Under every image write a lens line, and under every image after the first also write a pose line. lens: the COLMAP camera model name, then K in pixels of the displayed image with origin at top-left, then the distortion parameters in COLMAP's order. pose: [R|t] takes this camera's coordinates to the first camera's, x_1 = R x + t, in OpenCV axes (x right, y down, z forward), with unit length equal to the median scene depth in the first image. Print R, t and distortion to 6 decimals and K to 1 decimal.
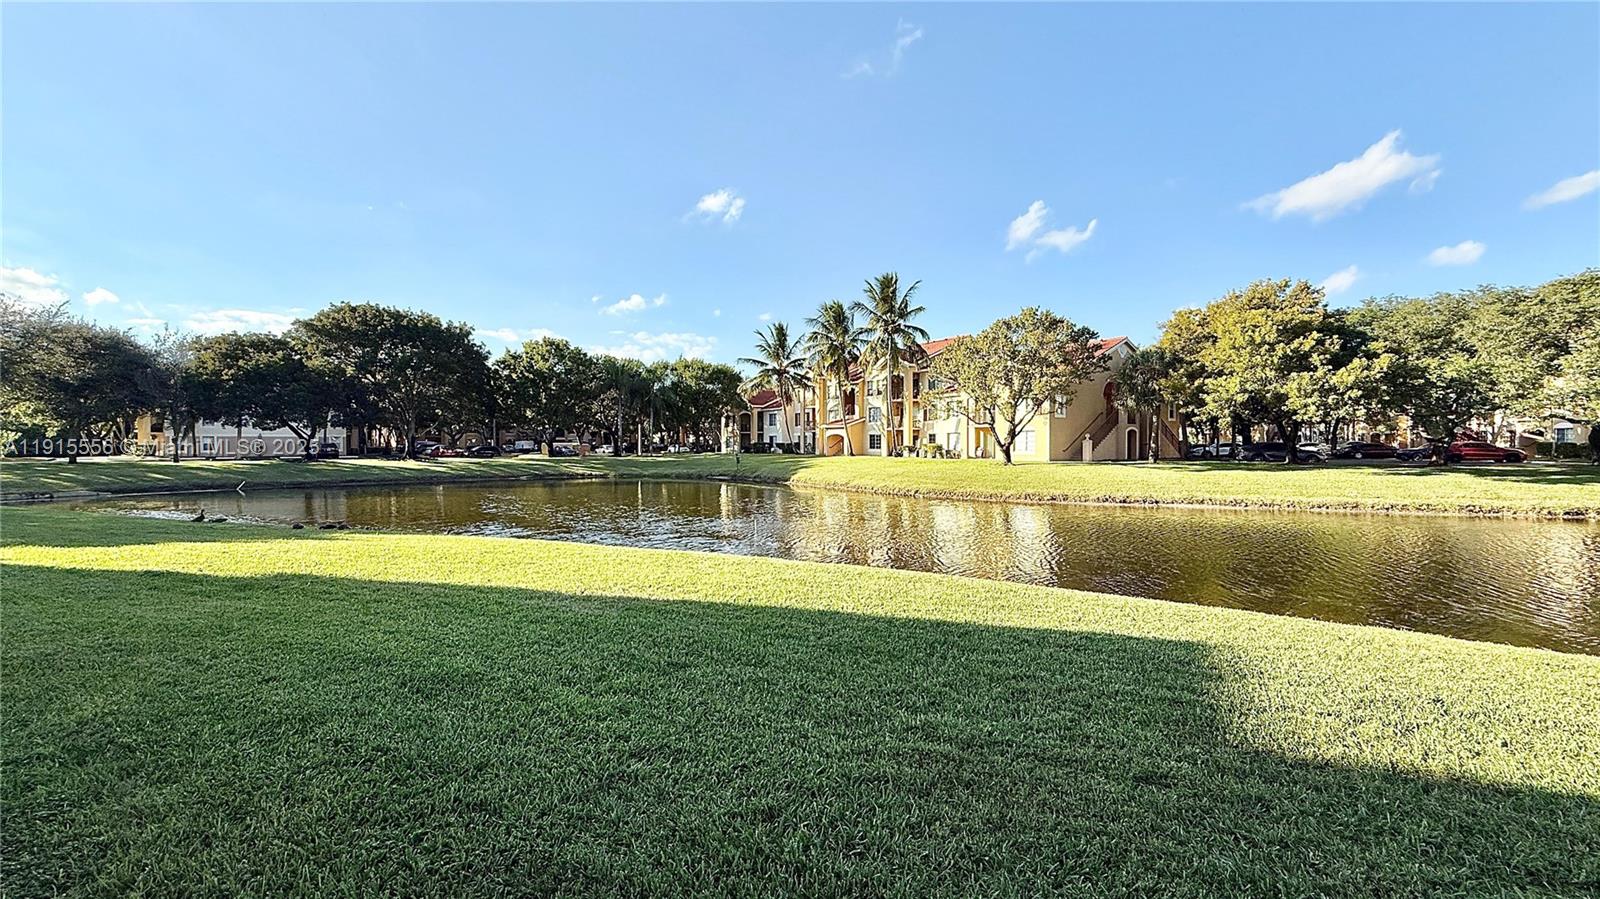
lens RADIAL K [[638.8, 0, 791.6], [0, 638.8, 450.9], [0, 0, 1]] dist [0.003169, -0.000154]
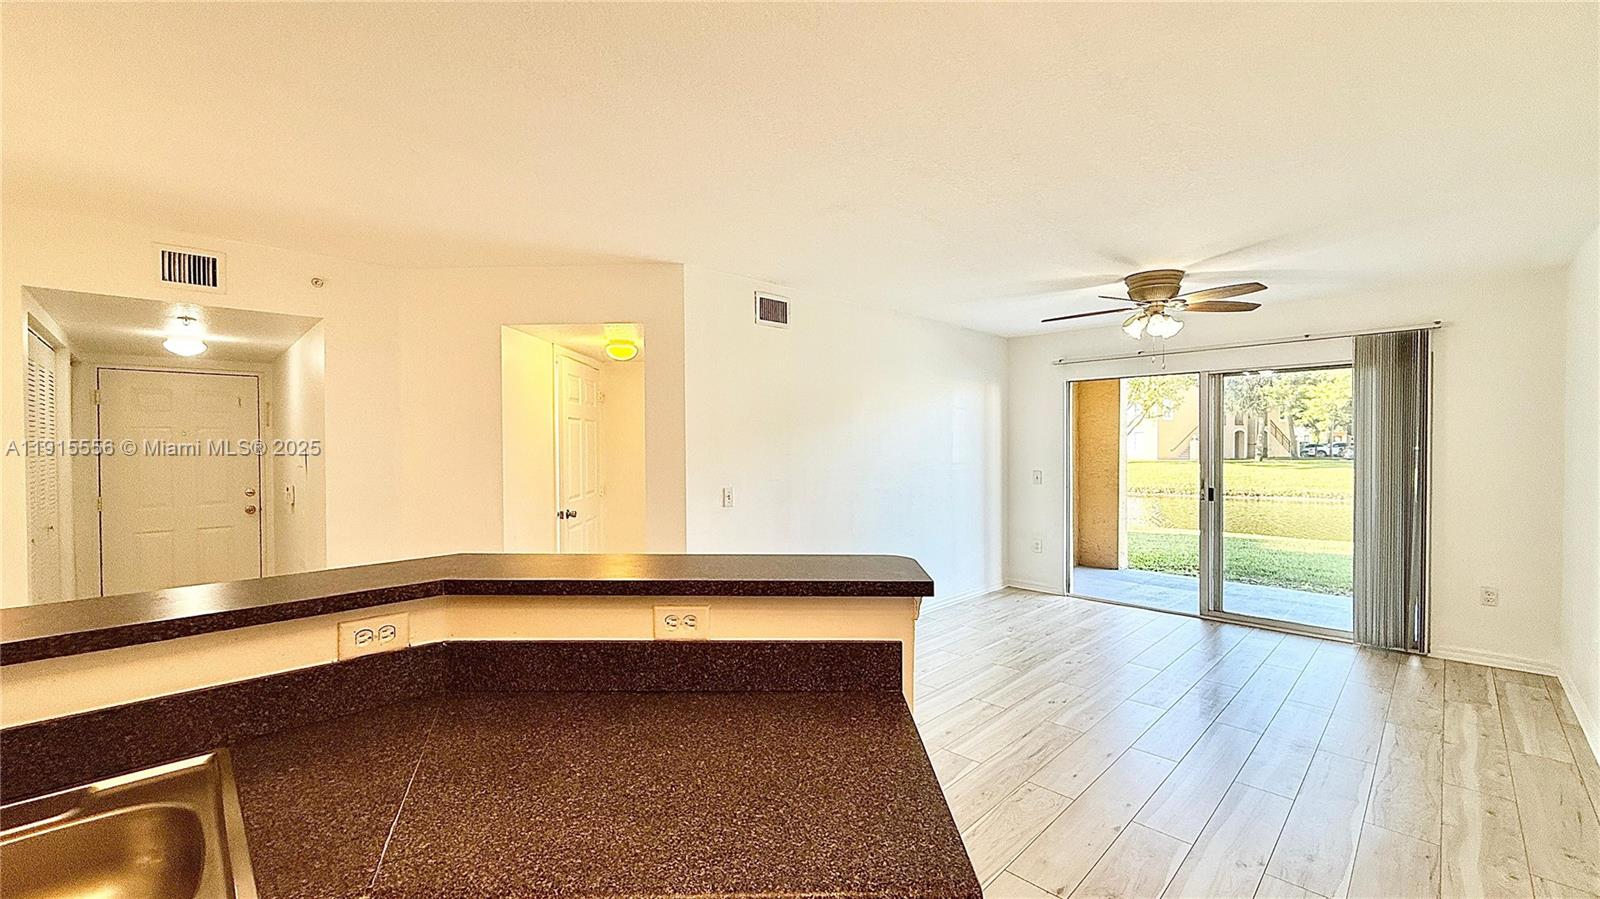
lens RADIAL K [[638.8, 0, 789.6], [0, 638.8, 448.4], [0, 0, 1]] dist [0.003169, -0.000154]
pose [[0.990709, 0.000757, -0.135994, -0.077037], [-0.001011, 0.999998, -0.001804, -0.000588], [0.135993, 0.001924, 0.990708, -0.183487]]
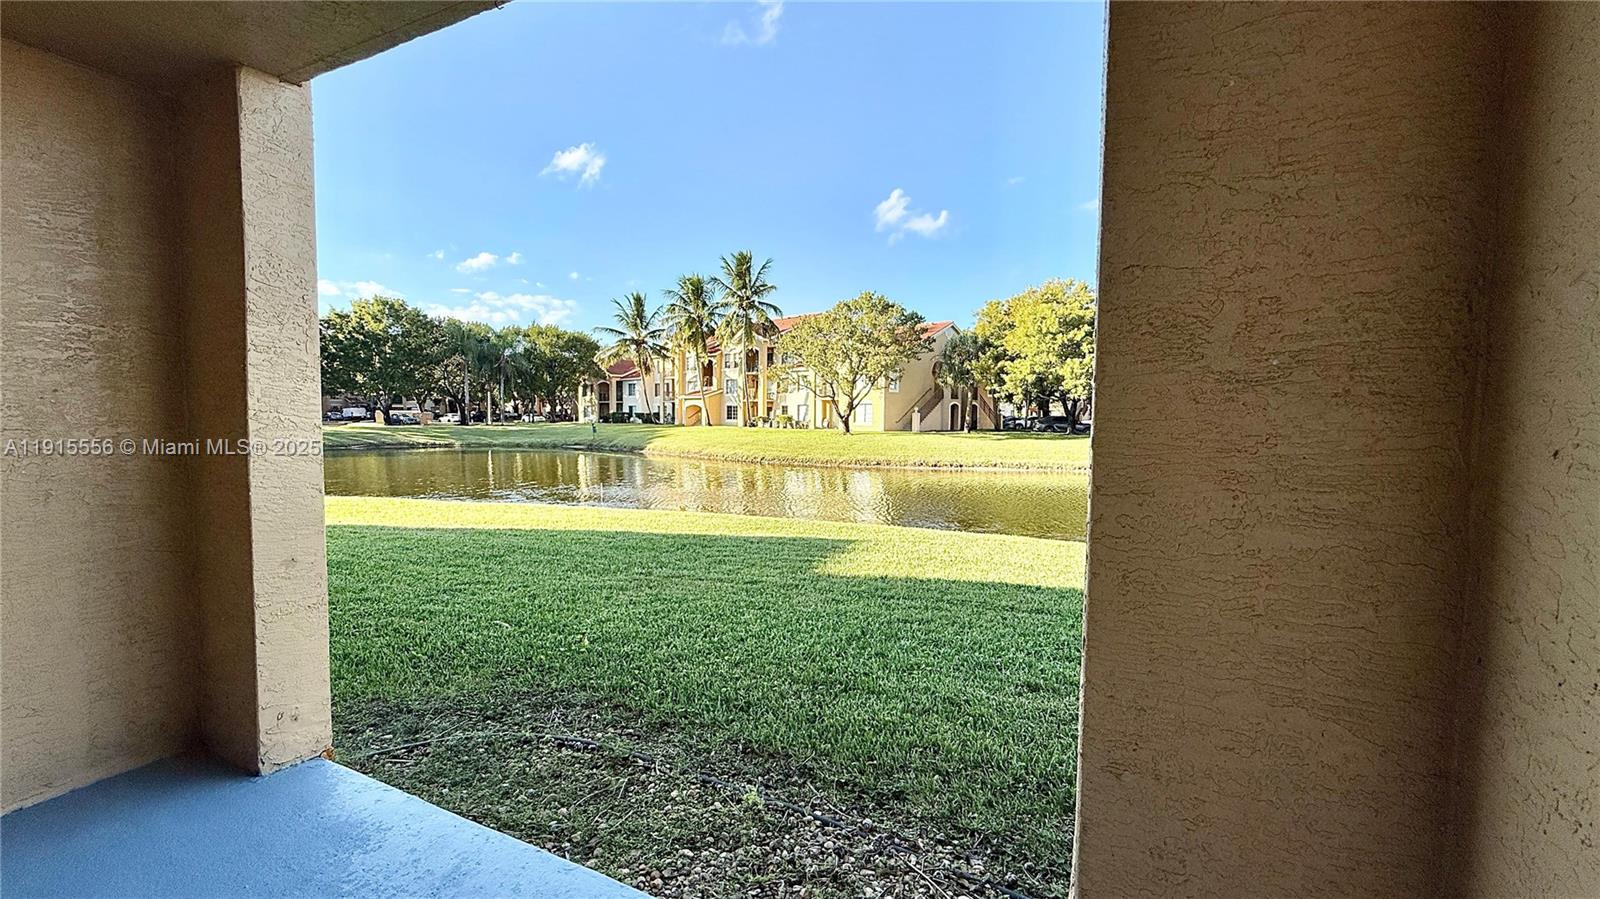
lens RADIAL K [[638.8, 0, 796.1], [0, 638.8, 453.2], [0, 0, 1]] dist [0.003169, -0.000154]
pose [[0.978005, -0.002647, 0.208566, 0.020143], [-0.007425, 0.998844, 0.047490, 0.002185], [-0.208451, -0.047994, 0.976855, -0.061202]]
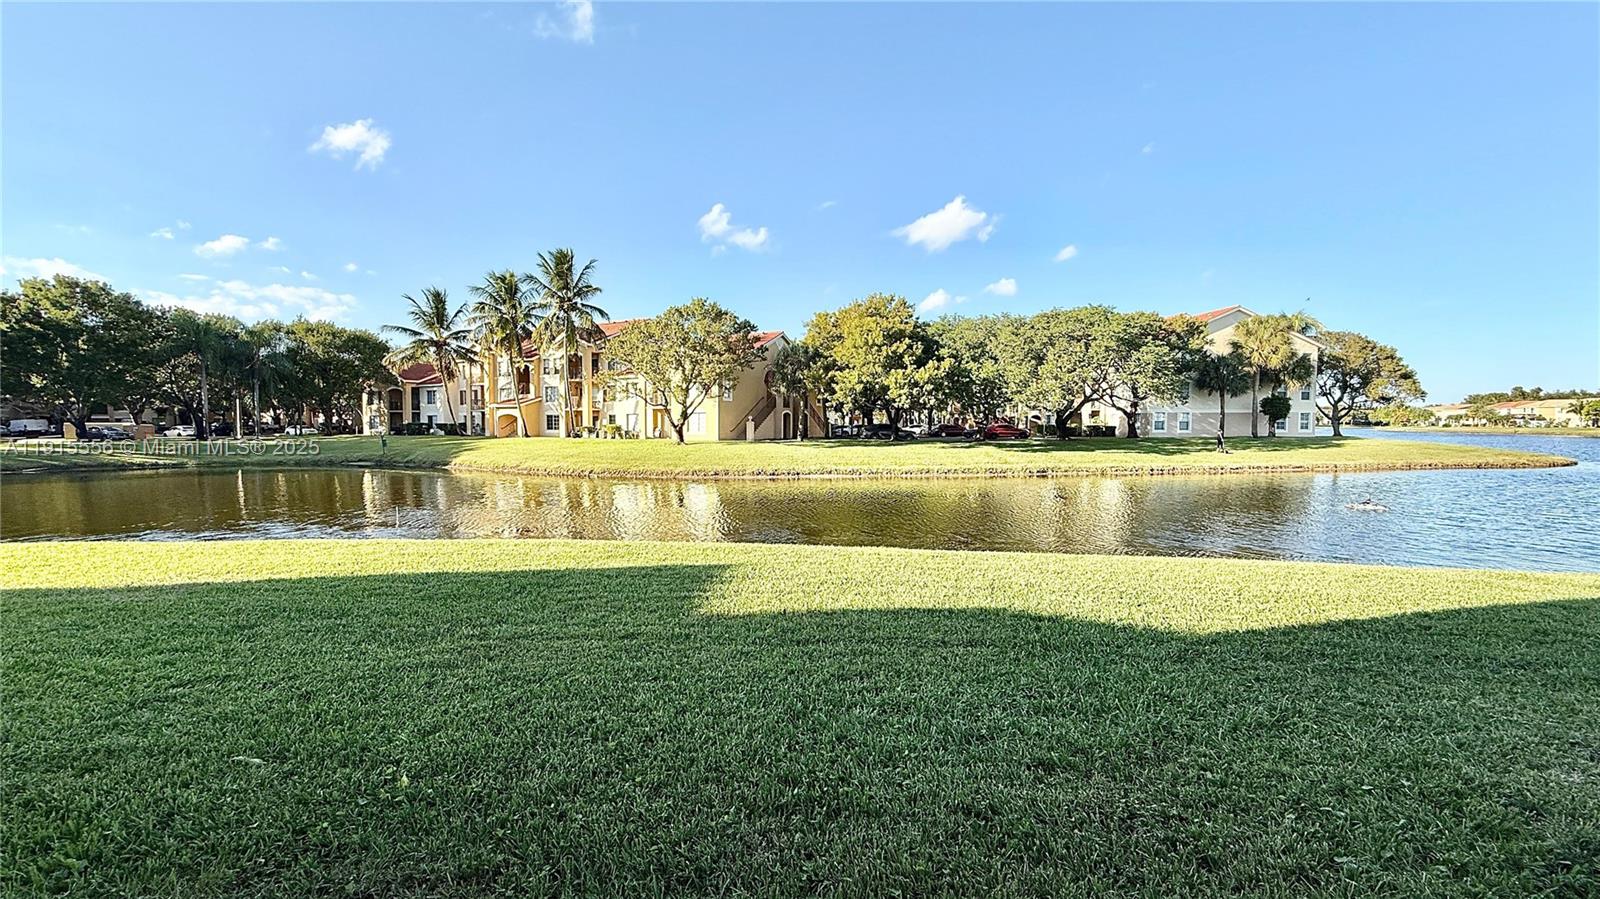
lens RADIAL K [[638.8, 0, 795.4], [0, 638.8, 452.0], [0, 0, 1]] dist [0.003169, -0.000154]
pose [[0.887958, -0.017273, 0.459600, 0.015470], [0.003310, 0.999509, 0.031169, 0.001944], [-0.459913, -0.026156, 0.887579, -0.036423]]
